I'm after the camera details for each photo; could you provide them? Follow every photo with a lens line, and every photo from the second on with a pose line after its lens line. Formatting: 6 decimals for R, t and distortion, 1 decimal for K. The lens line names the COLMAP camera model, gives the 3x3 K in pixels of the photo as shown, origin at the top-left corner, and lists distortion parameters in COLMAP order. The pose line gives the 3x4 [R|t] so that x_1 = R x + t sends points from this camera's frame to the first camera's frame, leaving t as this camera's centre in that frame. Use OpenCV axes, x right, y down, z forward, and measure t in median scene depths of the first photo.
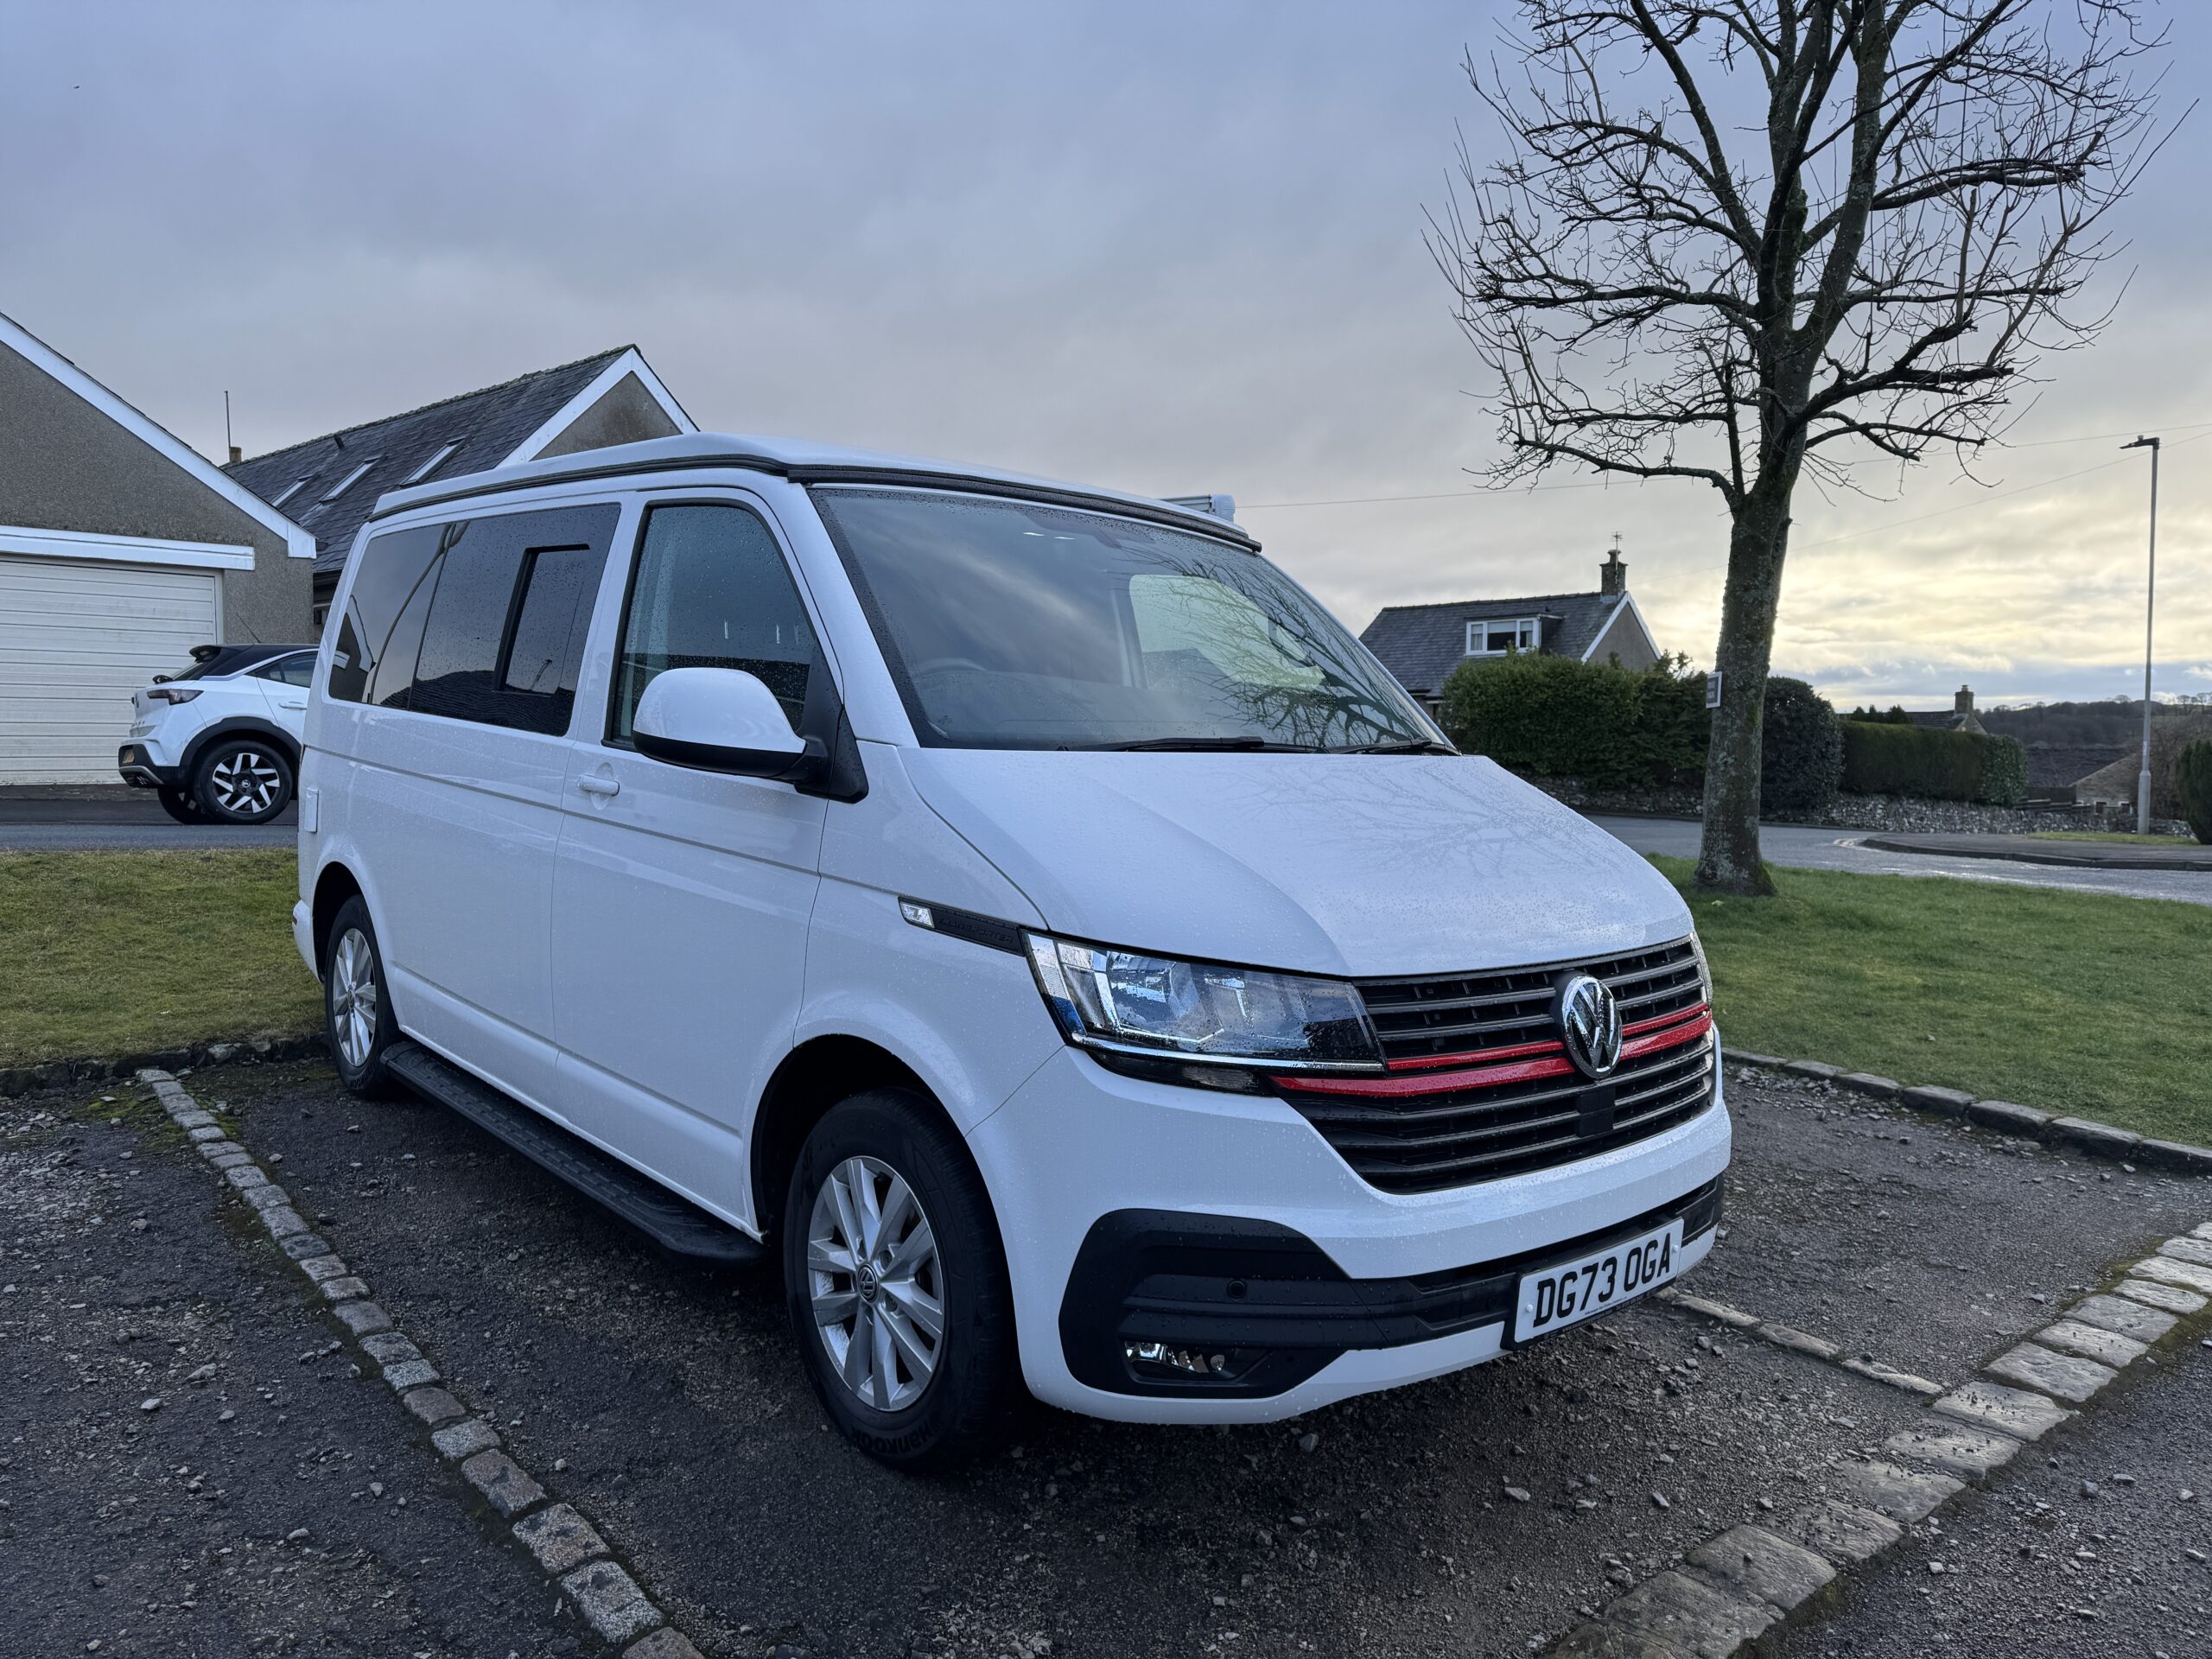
lens RADIAL K [[1546.1, 0, 1107.5], [0, 1546.1, 824.7], [0, 0, 1]] dist [0.035272, -0.040751]
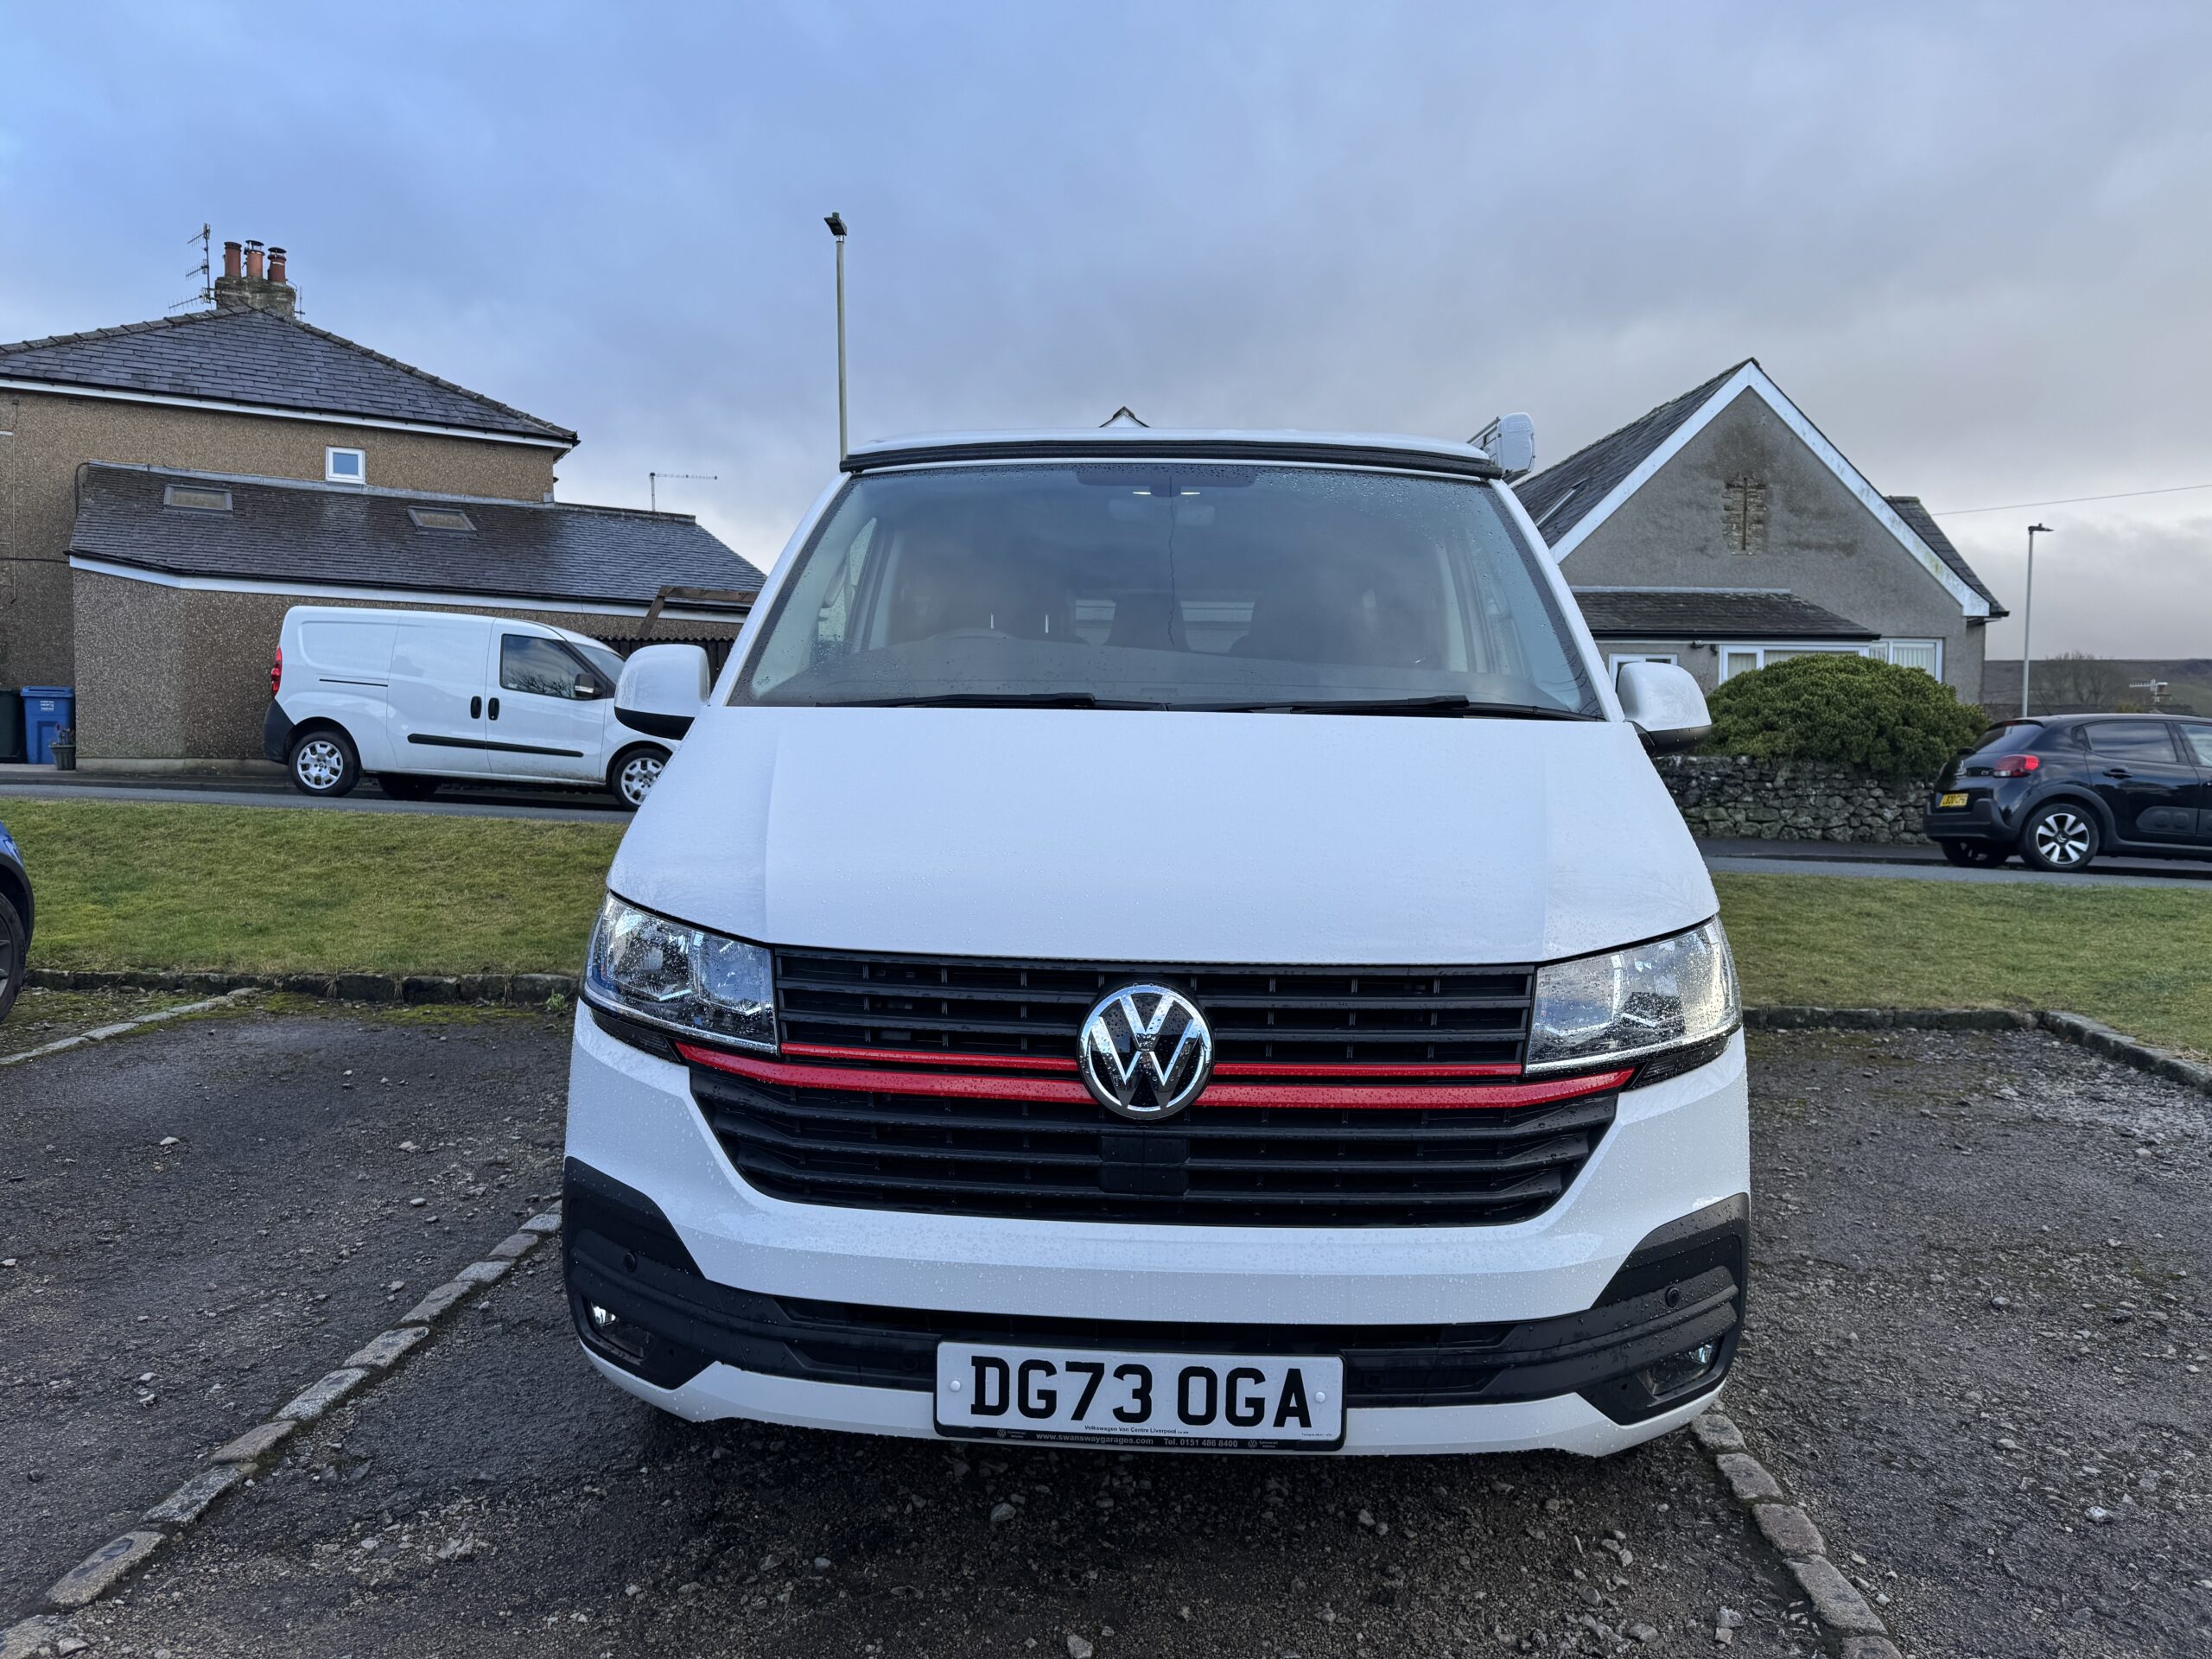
lens RADIAL K [[1546.1, 0, 1089.5], [0, 1546.1, 849.4], [0, 0, 1]] dist [0.035272, -0.040751]
pose [[0.718876, 0.033326, -0.694339, 0.628900], [-0.040943, 0.999146, 0.005566, 0.023248], [0.693931, 0.024428, 0.719627, 0.346221]]
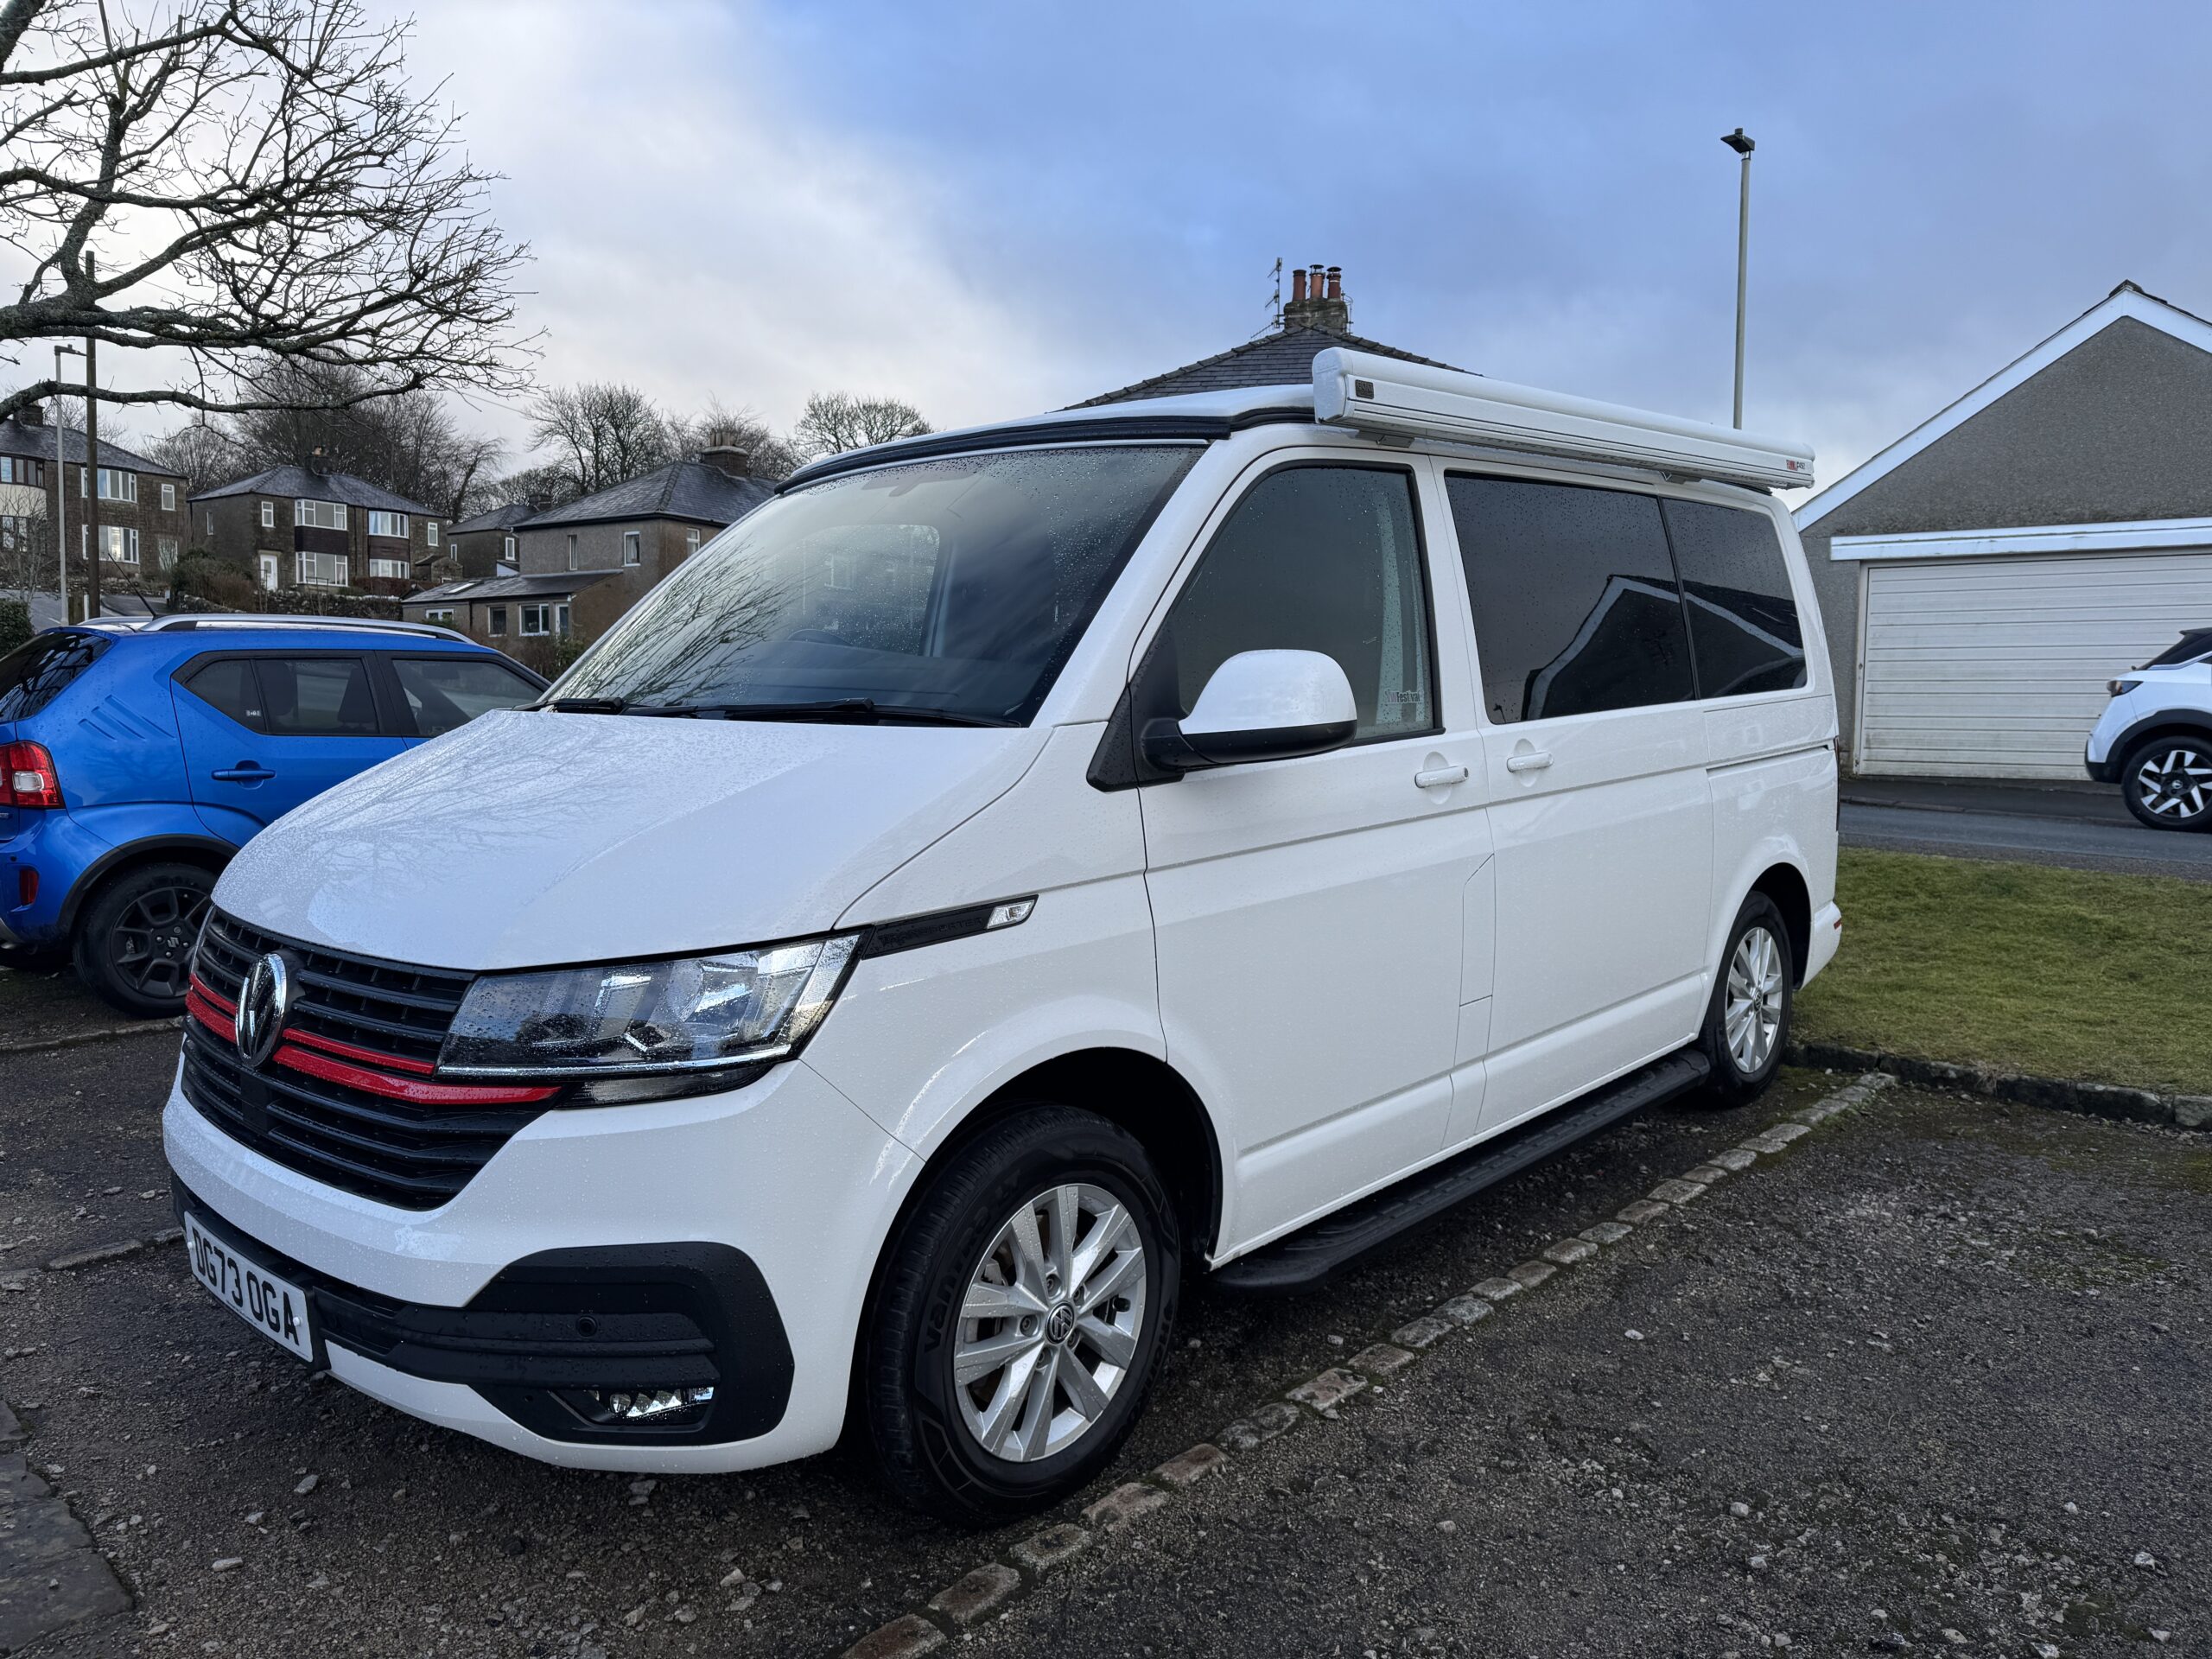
lens RADIAL K [[1546.1, 0, 1113.1], [0, 1546.1, 823.7], [0, 0, 1]] dist [0.035272, -0.040751]
pose [[0.102898, 0.061854, -0.992767, 1.010355], [-0.064710, 0.996367, 0.055372, -0.052428], [0.992585, 0.058544, 0.106527, 1.138431]]
